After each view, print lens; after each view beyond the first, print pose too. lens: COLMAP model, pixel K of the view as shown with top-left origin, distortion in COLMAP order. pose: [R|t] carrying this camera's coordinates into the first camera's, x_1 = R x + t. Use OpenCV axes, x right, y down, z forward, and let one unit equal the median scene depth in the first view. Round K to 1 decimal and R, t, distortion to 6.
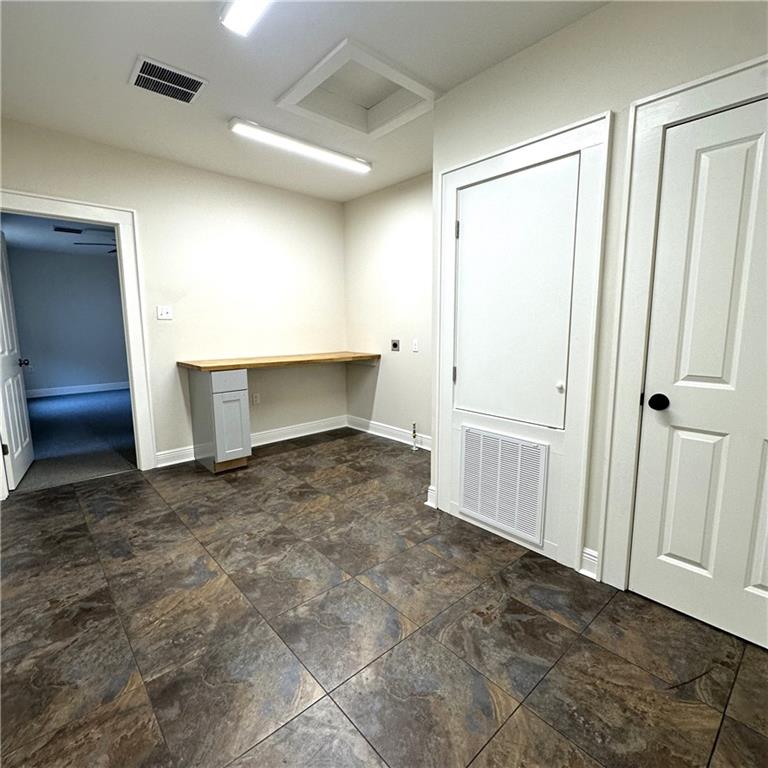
lens RADIAL K [[414.9, 0, 379.2], [0, 414.9, 382.1], [0, 0, 1]] dist [-0.005478, 0.000262]
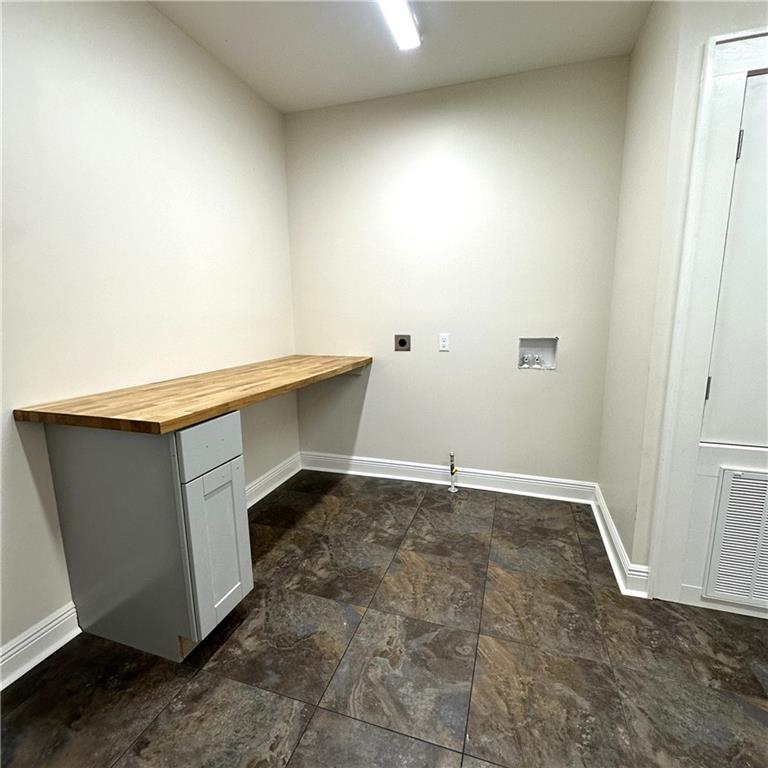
lens RADIAL K [[414.9, 0, 387.7], [0, 414.9, 384.4], [0, 0, 1]] dist [-0.005478, 0.000262]
pose [[0.859873, -0.089091, 0.502674, -0.374715], [0.075050, 0.996017, 0.048148, -0.063584], [-0.504961, -0.003675, 0.863134, 0.491916]]
